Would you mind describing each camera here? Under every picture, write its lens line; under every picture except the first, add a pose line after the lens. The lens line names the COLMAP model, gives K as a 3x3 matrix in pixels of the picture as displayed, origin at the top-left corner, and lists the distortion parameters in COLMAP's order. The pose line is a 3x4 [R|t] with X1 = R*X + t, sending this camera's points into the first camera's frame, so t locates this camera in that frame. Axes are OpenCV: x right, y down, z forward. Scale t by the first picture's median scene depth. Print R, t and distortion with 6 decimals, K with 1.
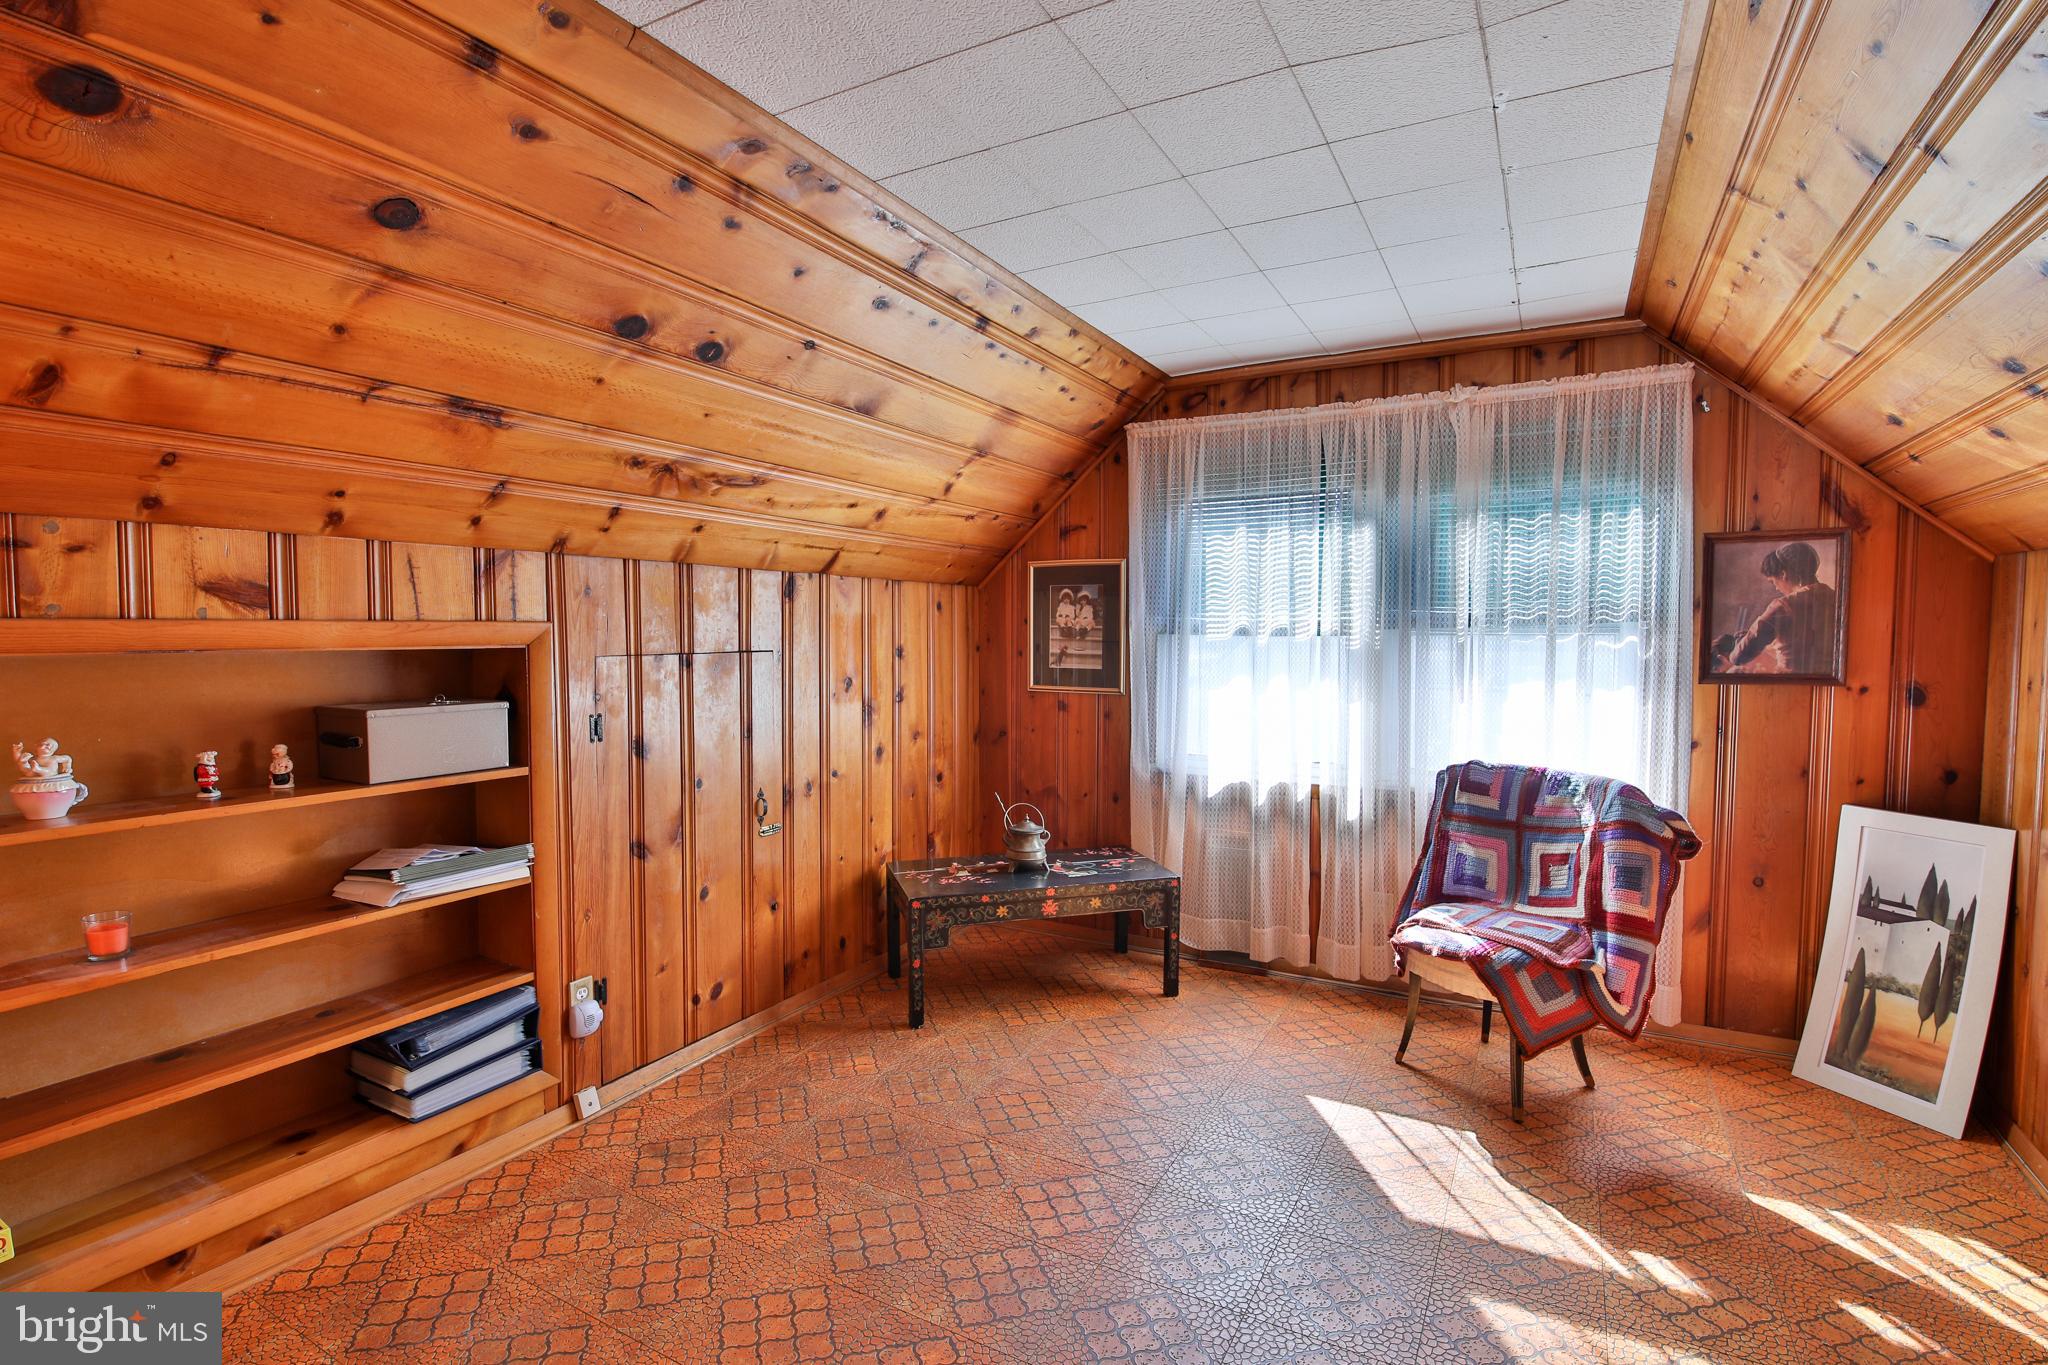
lens RADIAL K [[972.9, 0, 1027.2], [0, 972.9, 693.3], [0, 0, 1]] dist [-0.001211, 0.000024]
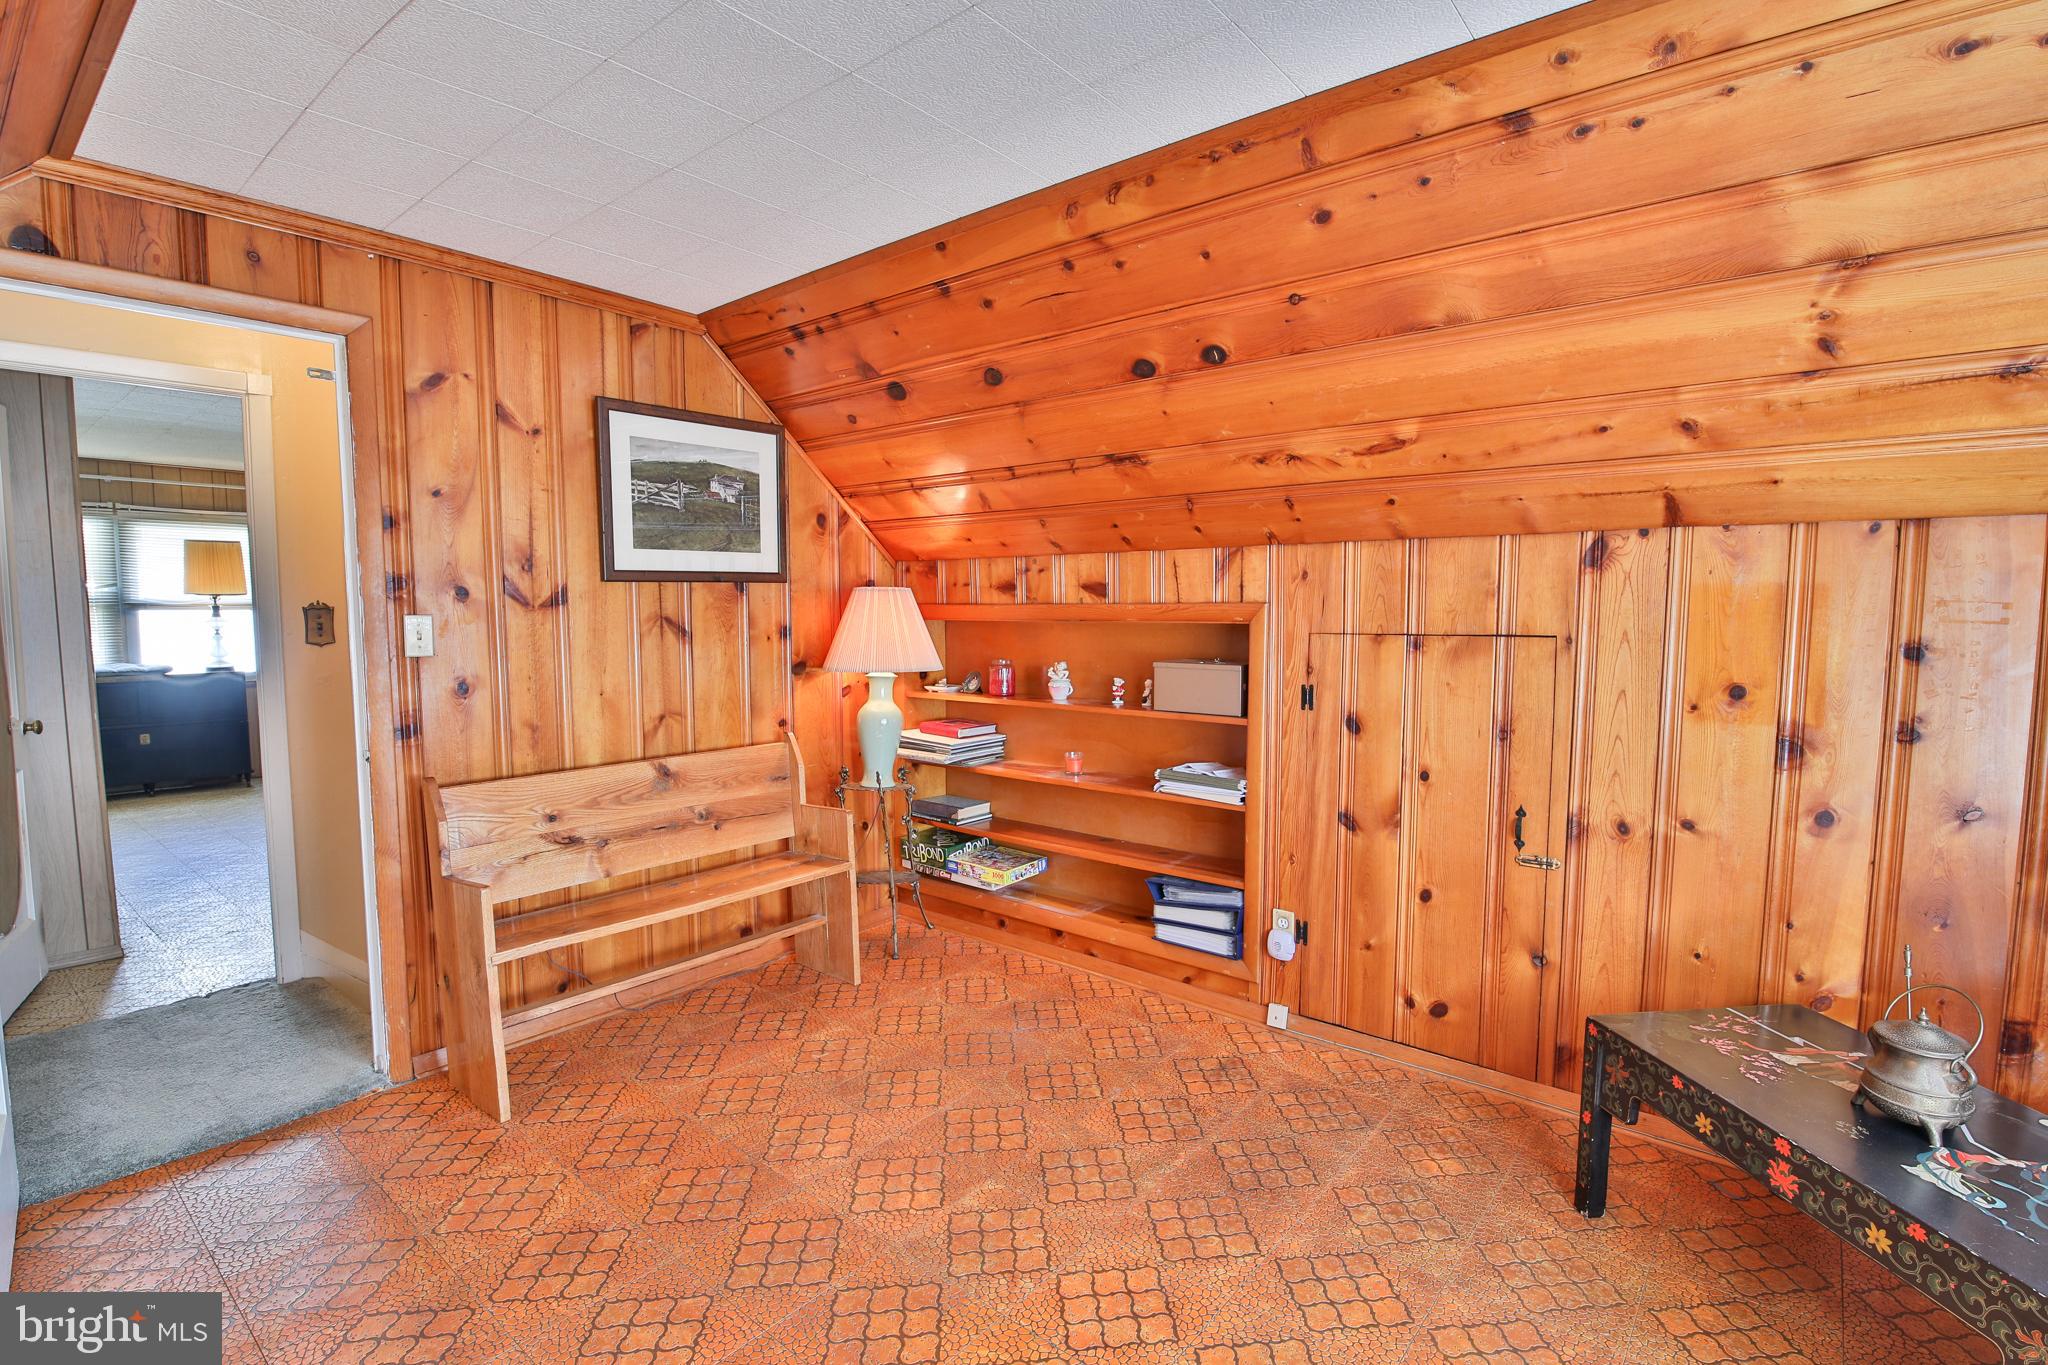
lens RADIAL K [[941.8, 0, 1030.2], [0, 941.8, 688.9], [0, 0, 1]] dist [-0.001263, -0.011714]
pose [[-0.178773, 0.078660, -0.980741, 0.685257], [-0.067922, 0.993434, 0.092059, -0.052910], [0.981543, 0.083072, -0.172257, 0.884779]]
